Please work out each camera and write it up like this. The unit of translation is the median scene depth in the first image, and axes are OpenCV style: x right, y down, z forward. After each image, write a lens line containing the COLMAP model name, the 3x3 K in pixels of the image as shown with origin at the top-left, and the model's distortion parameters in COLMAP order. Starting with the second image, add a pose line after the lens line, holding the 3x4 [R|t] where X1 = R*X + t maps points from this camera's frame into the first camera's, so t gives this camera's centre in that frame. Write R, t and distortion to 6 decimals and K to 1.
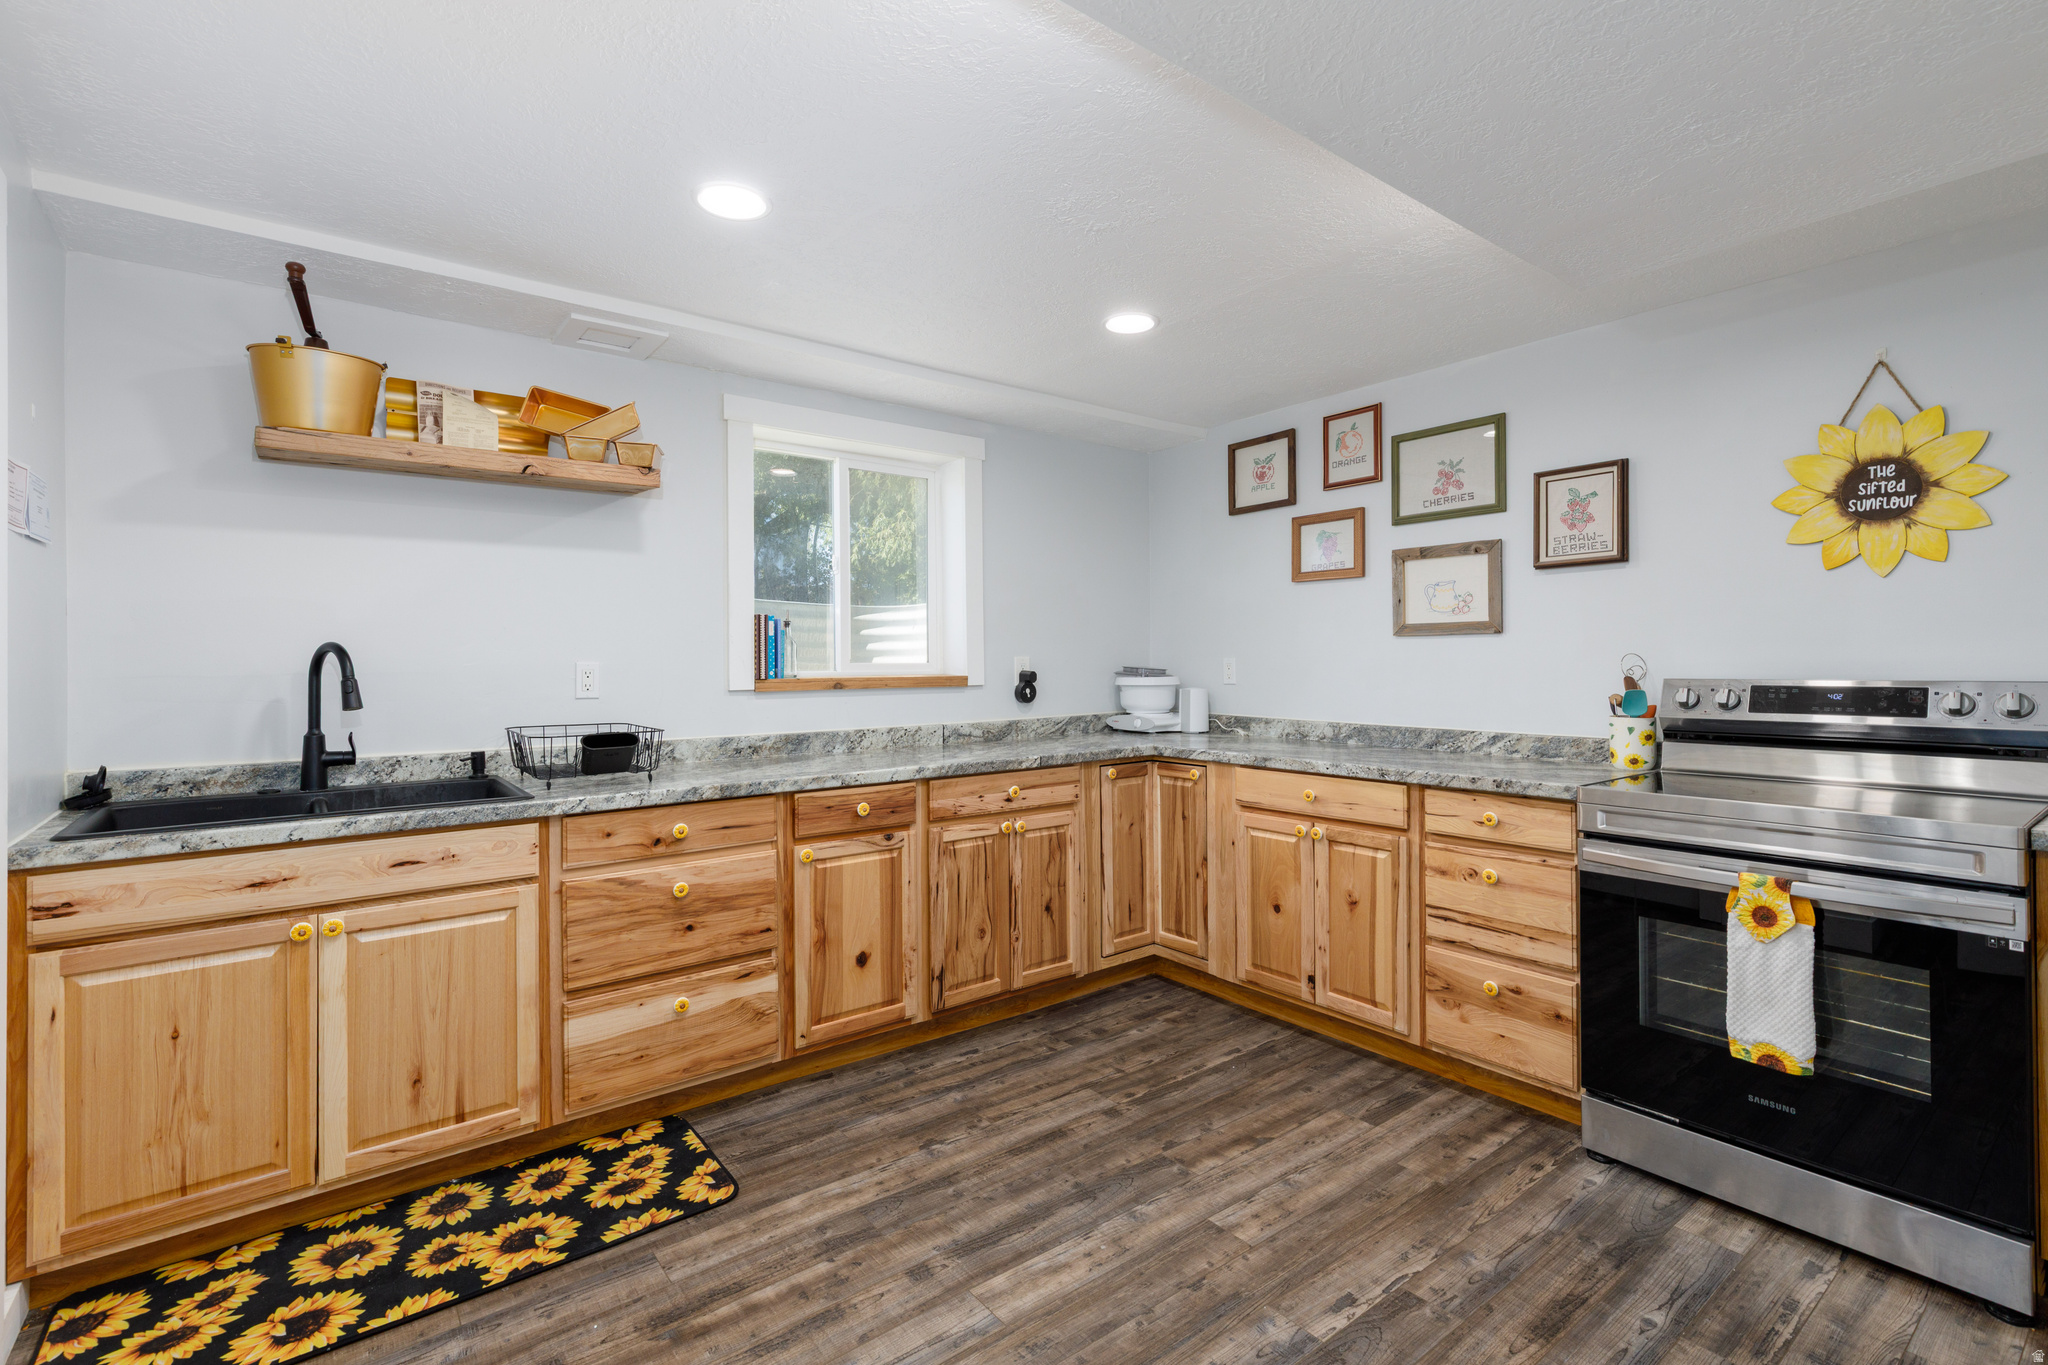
lens RADIAL K [[971.8, 0, 1025.0], [0, 971.8, 675.3], [0, 0, 1]] dist [0.009593, -0.002419]
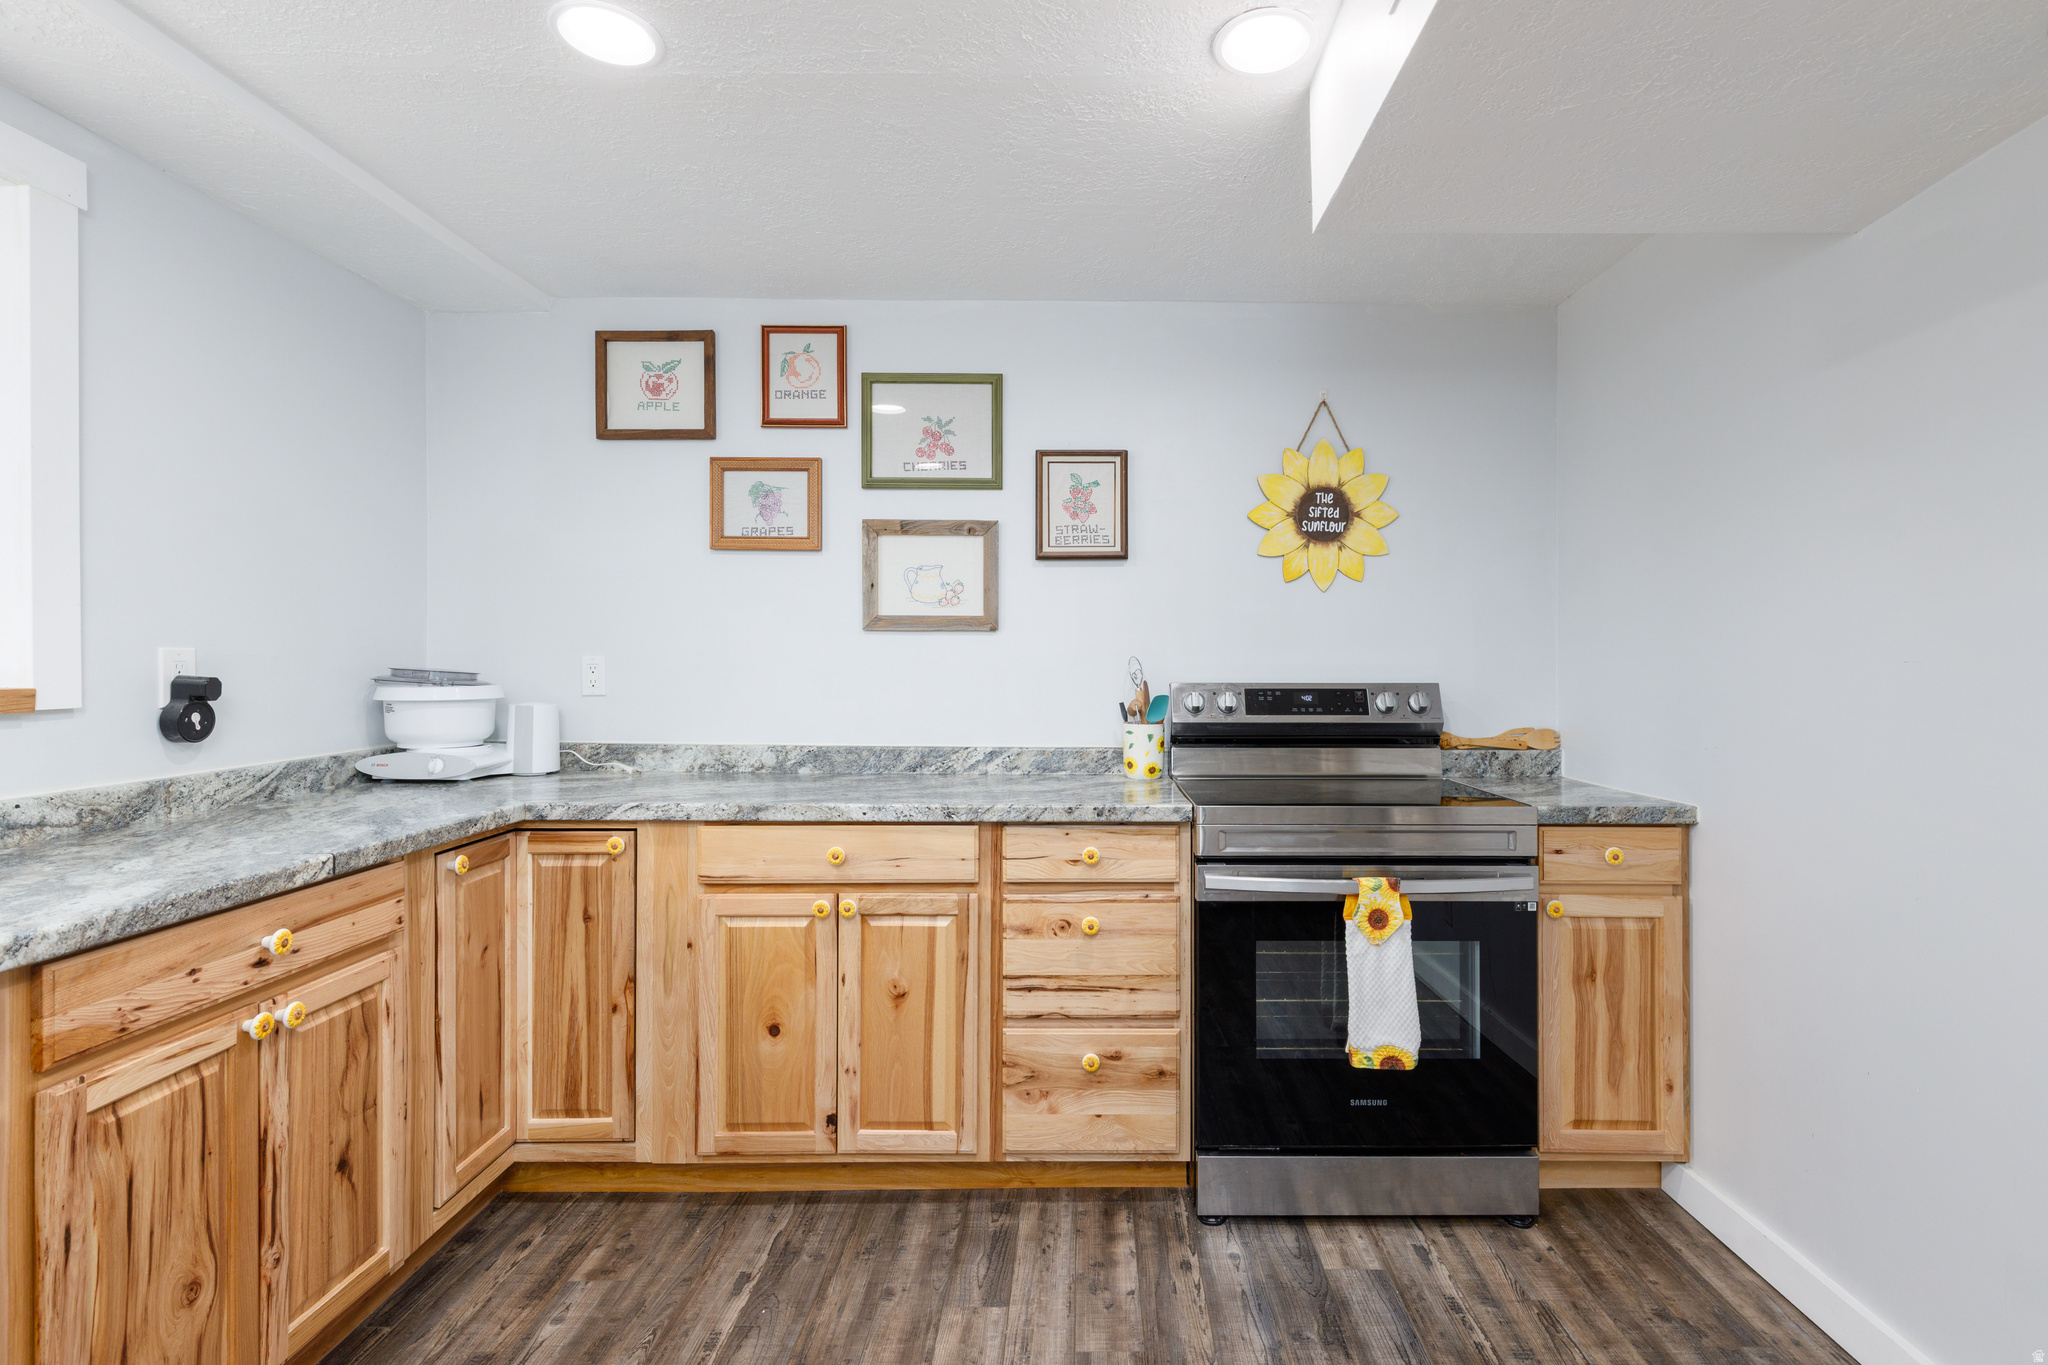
lens RADIAL K [[971.8, 0, 1026.9], [0, 971.8, 668.2], [0, 0, 1]] dist [0.009593, -0.002419]
pose [[0.596046, 0.002781, 0.802945, -0.180796], [0.004524, 0.999966, -0.006822, -0.004460], [-0.802937, 0.007698, 0.596014, 0.469915]]
